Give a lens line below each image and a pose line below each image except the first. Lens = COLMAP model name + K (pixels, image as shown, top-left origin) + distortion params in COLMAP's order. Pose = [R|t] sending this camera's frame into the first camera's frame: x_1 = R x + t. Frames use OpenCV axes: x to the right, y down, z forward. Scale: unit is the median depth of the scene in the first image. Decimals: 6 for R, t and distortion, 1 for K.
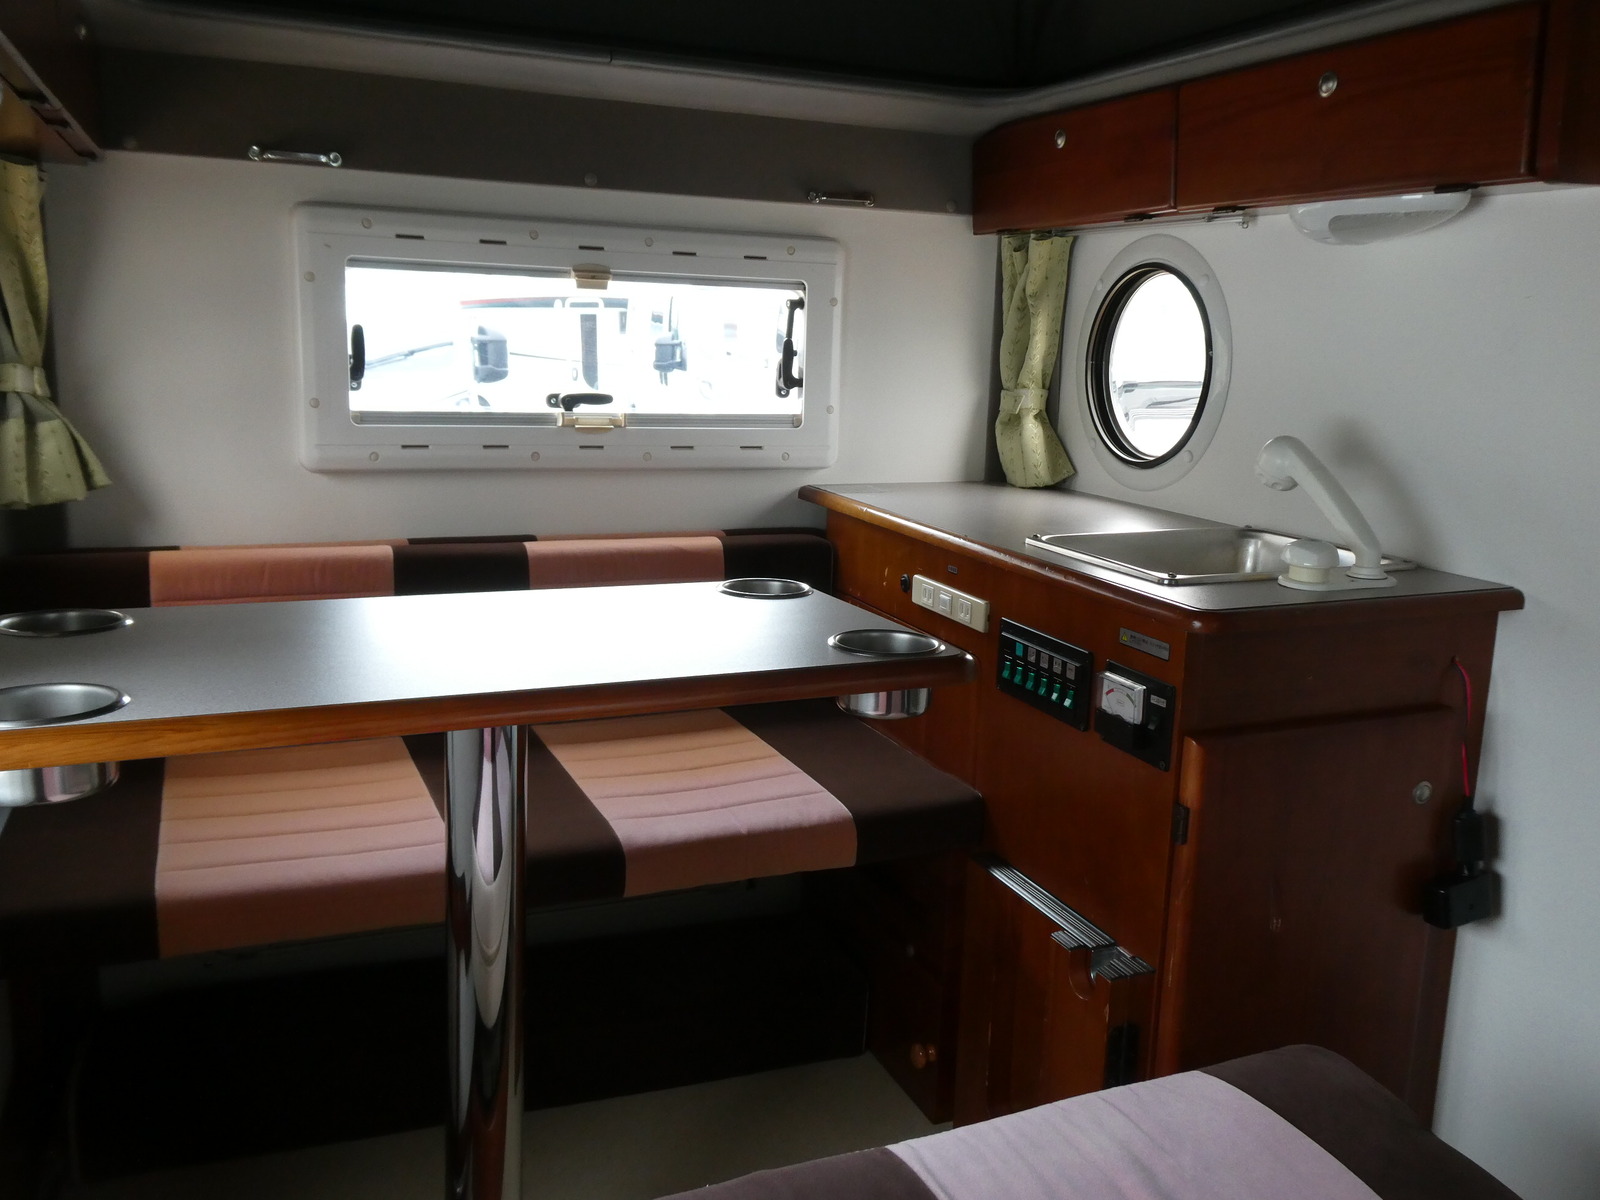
lens RADIAL K [[1367.4, 0, 797.6], [0, 1367.4, 597.2], [0, 0, 1]] dist [0.065945, -0.003476]
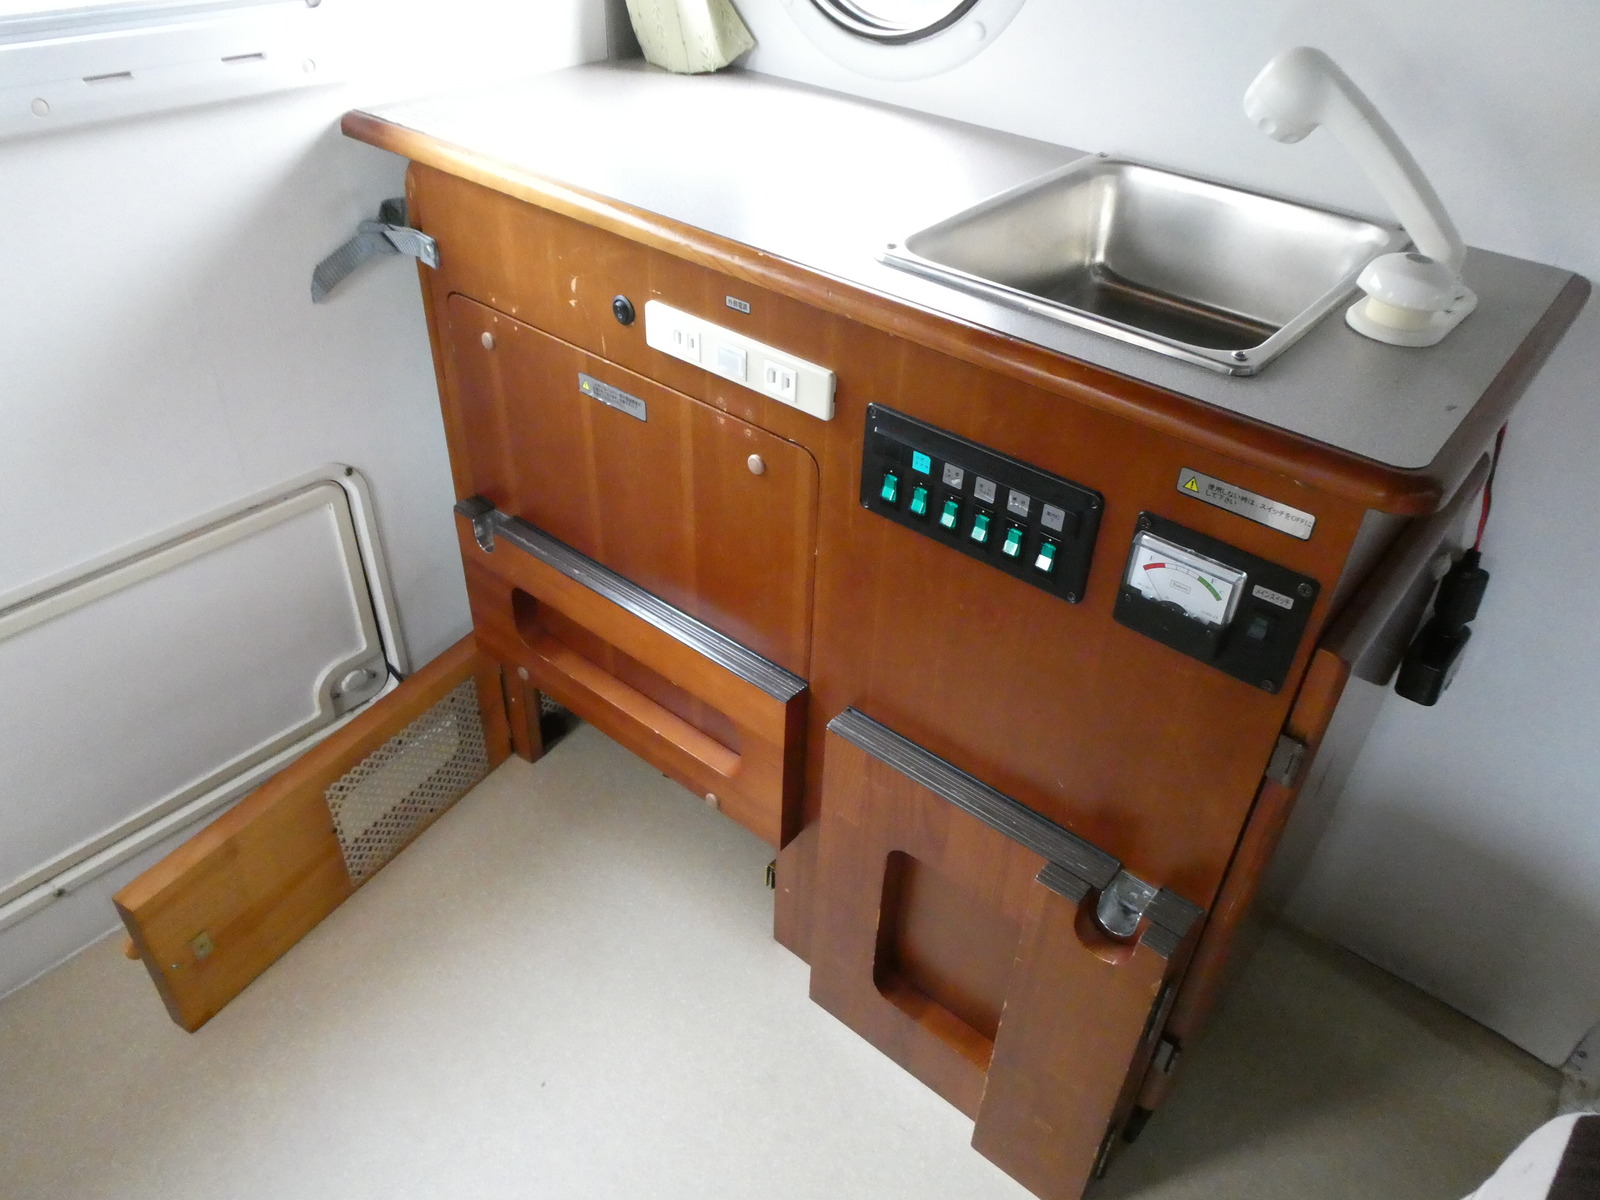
lens RADIAL K [[1133.9, 0, 812.7], [0, 1133.9, 599.4], [0, 0, 1]] dist [0.000513, 0.003711]
pose [[0.881718, -0.281760, 0.378398, -0.083118], [0.083810, 0.882859, 0.462099, -0.136830], [-0.464273, -0.375728, 0.802047, 0.561235]]
